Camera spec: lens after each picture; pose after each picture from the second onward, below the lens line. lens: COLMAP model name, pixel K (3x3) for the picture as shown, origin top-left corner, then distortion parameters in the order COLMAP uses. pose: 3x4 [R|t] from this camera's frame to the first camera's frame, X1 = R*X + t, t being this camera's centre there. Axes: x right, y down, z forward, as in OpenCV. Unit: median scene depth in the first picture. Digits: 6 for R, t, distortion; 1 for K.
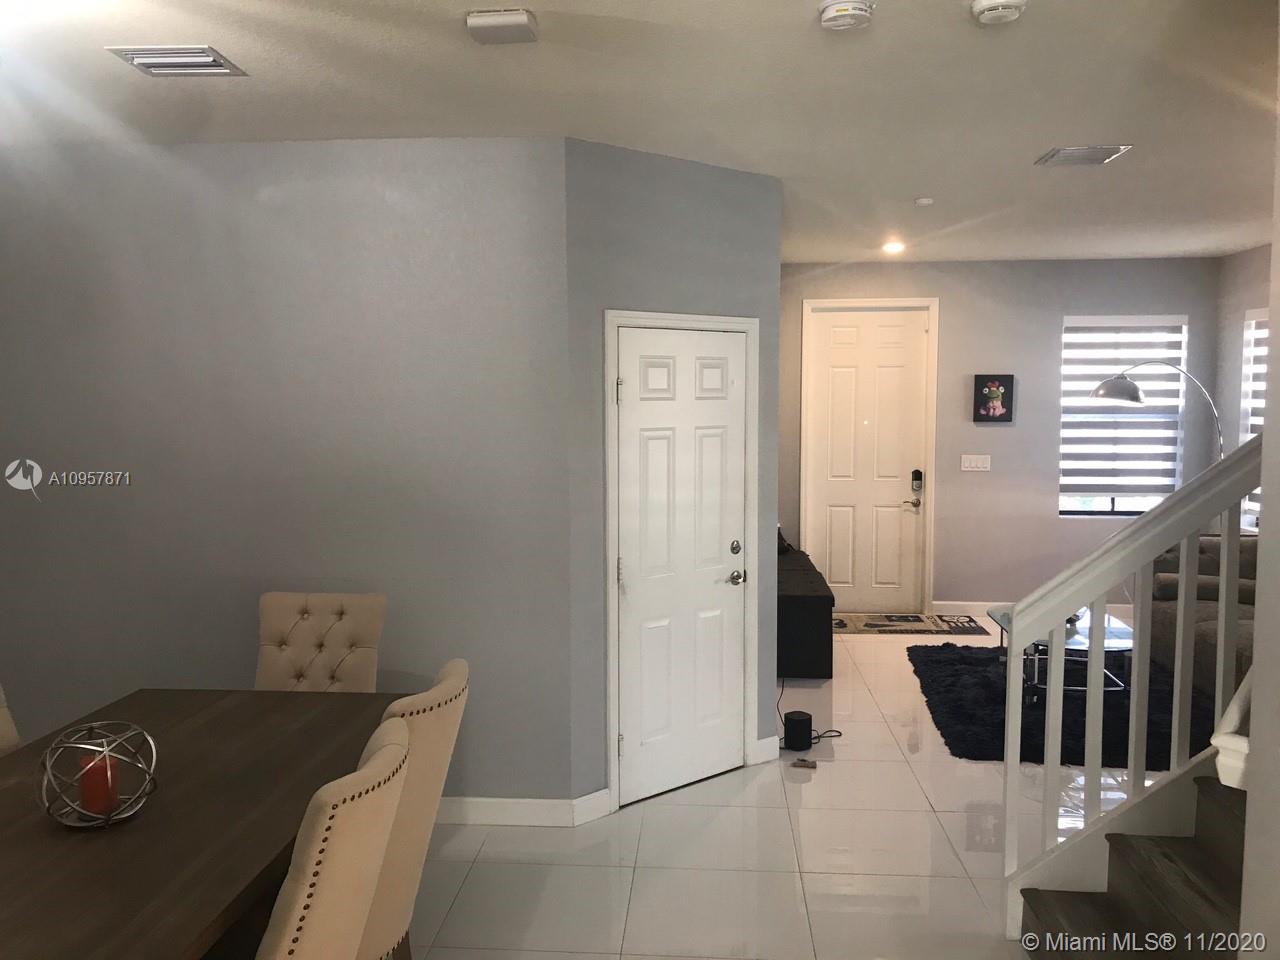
lens RADIAL K [[1052.9, 0, 640.2], [0, 1052.9, 470.9], [0, 0, 1]] dist [0.015603, -0.014558]
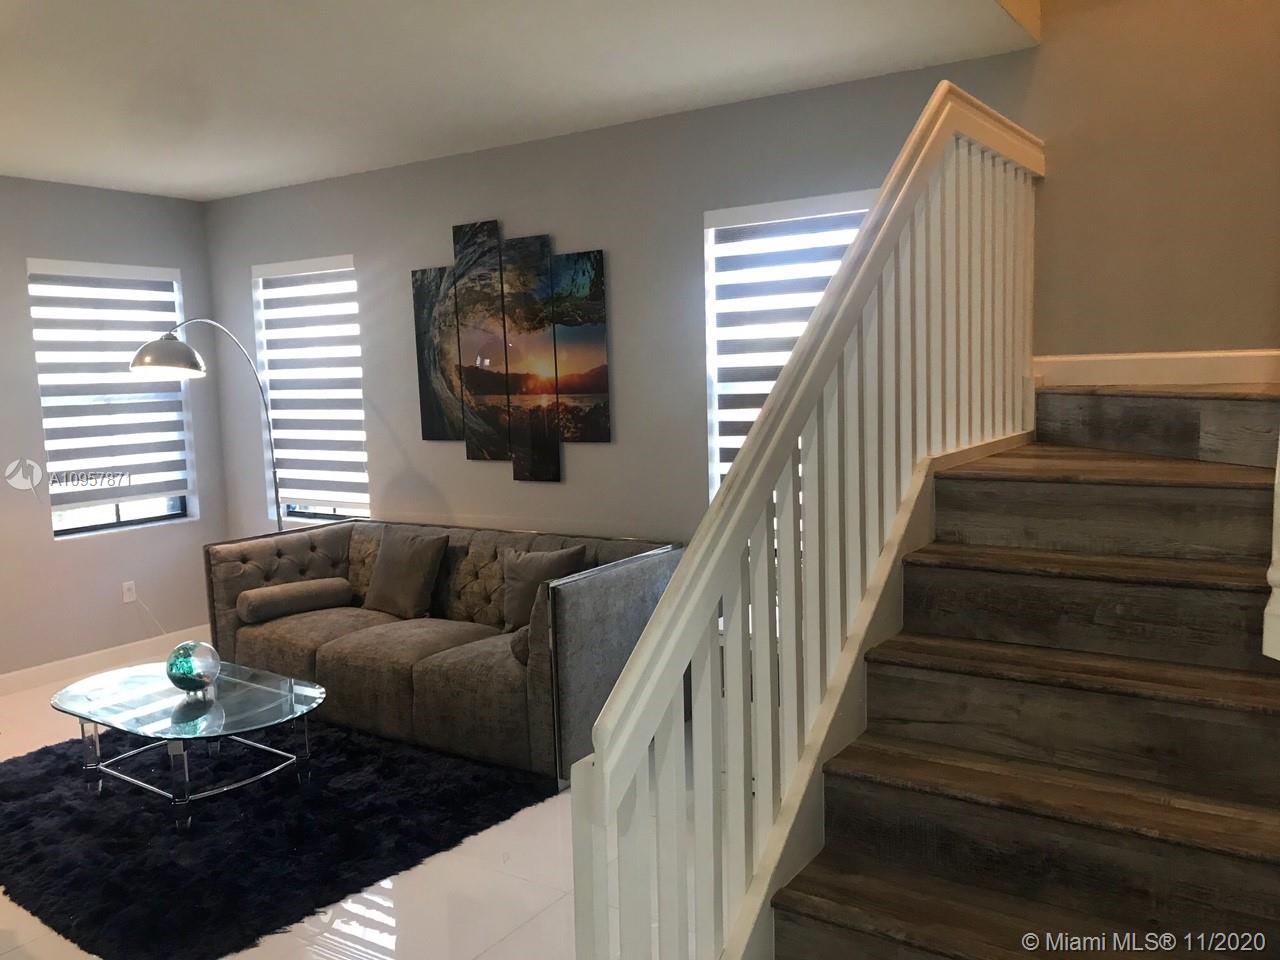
lens RADIAL K [[1052.9, 0, 639.1], [0, 1052.9, 483.3], [0, 0, 1]] dist [0.015603, -0.014558]
pose [[0.481796, -0.106648, 0.869770, -0.033070], [0.082950, 0.993660, 0.075890, -0.016523], [-0.872349, 0.035584, 0.487587, 0.300796]]
